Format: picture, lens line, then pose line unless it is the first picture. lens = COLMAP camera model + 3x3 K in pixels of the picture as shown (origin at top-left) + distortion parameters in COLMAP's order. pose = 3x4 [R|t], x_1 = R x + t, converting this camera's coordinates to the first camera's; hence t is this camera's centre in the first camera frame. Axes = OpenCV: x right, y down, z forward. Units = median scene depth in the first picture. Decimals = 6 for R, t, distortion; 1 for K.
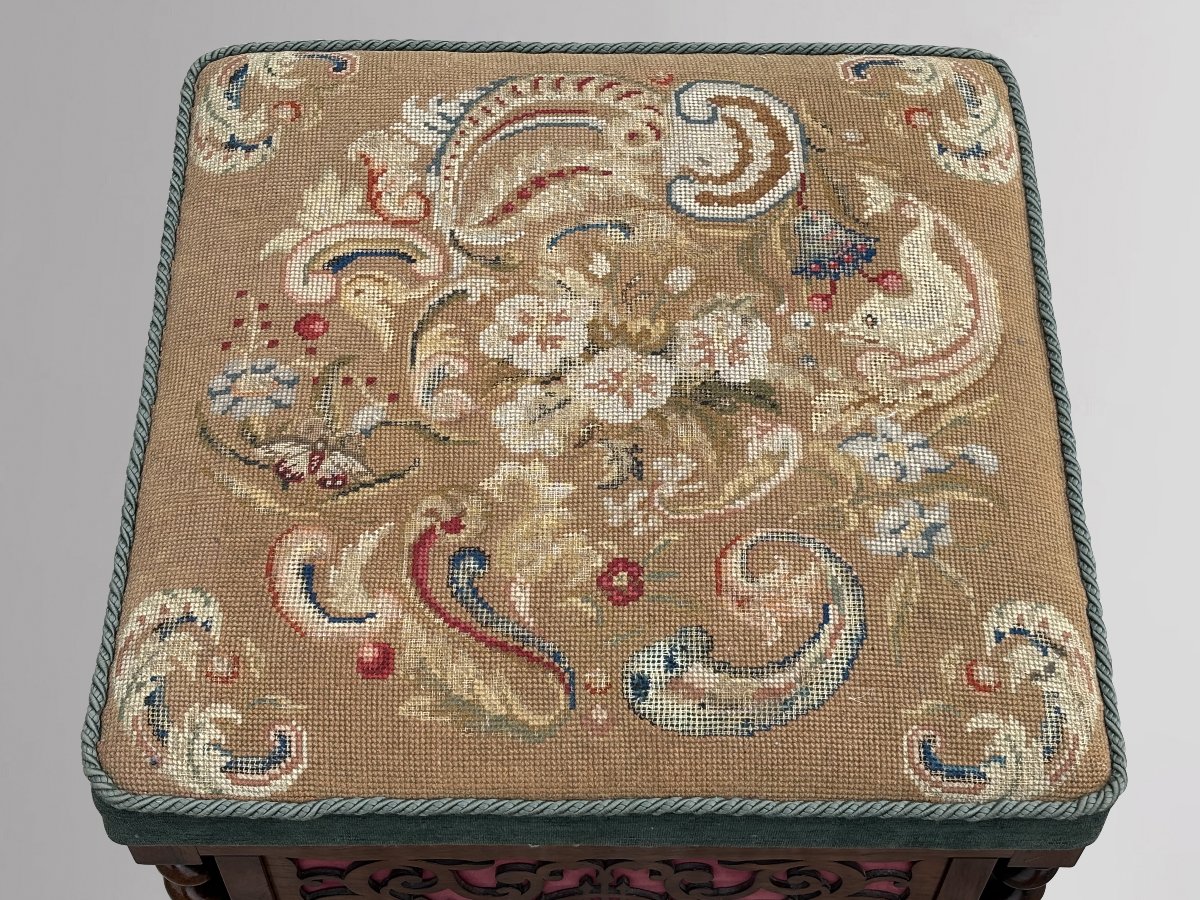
lens RADIAL K [[1999.4, 0, 600.0], [0, 1999.4, 450.0], [0, 0, 1]] dist [0.325243, -1.340412]
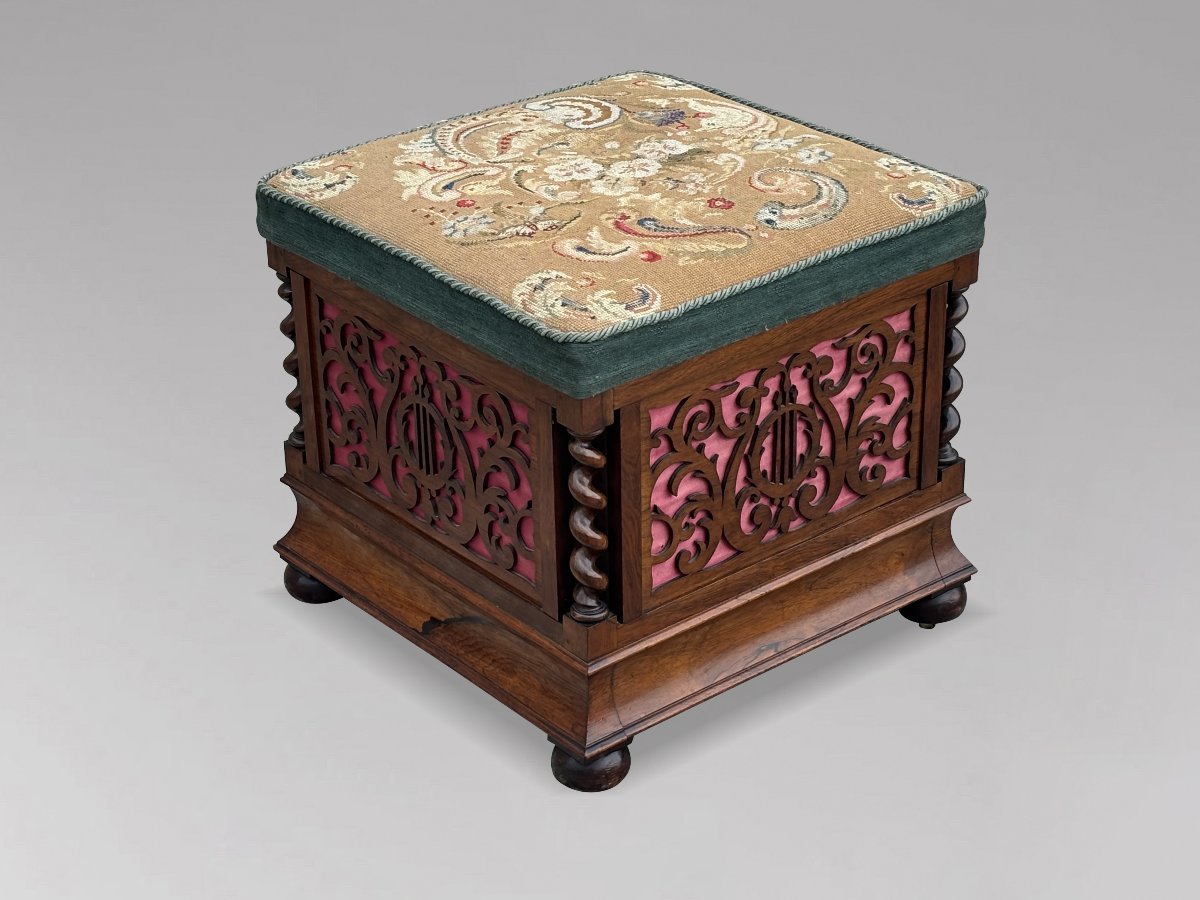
lens RADIAL K [[2464.5, 0, 600.0], [0, 2464.5, 450.0], [0, 0, 1]] dist [0.536991, 0.032913]
pose [[0.765355, -0.301362, 0.568694, -1.334663], [0.550498, 0.764302, -0.335848, 0.876959], [-0.333442, 0.570108, 0.750862, -0.485221]]
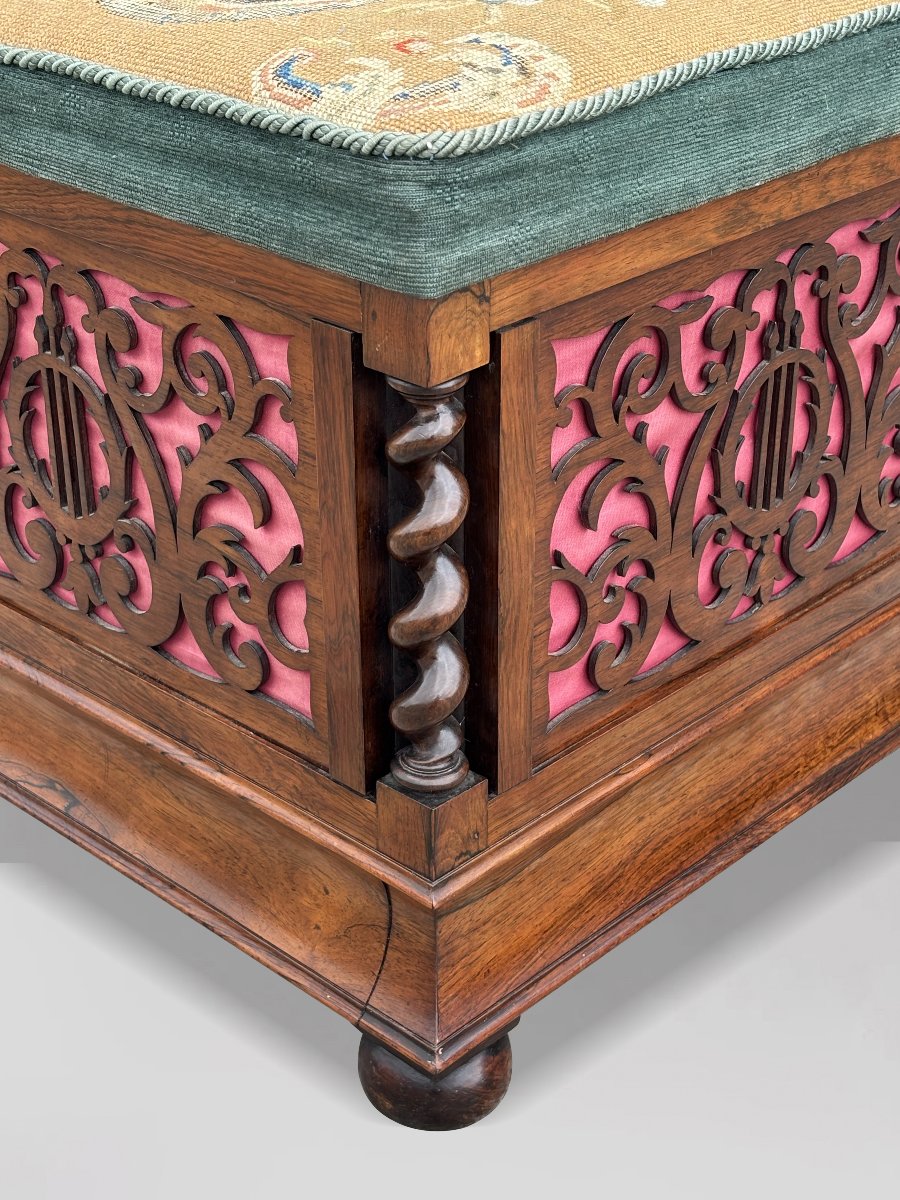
lens RADIAL K [[1999.4, 0, 460.9], [0, 1999.4, 597.9], [0, 0, 1]] dist [0.325243, -1.340412]
pose [[0.679885, -0.333257, 0.653220, -0.705427], [0.616765, 0.741722, -0.263533, 0.450425], [-0.396683, 0.582055, 0.709827, 0.521880]]
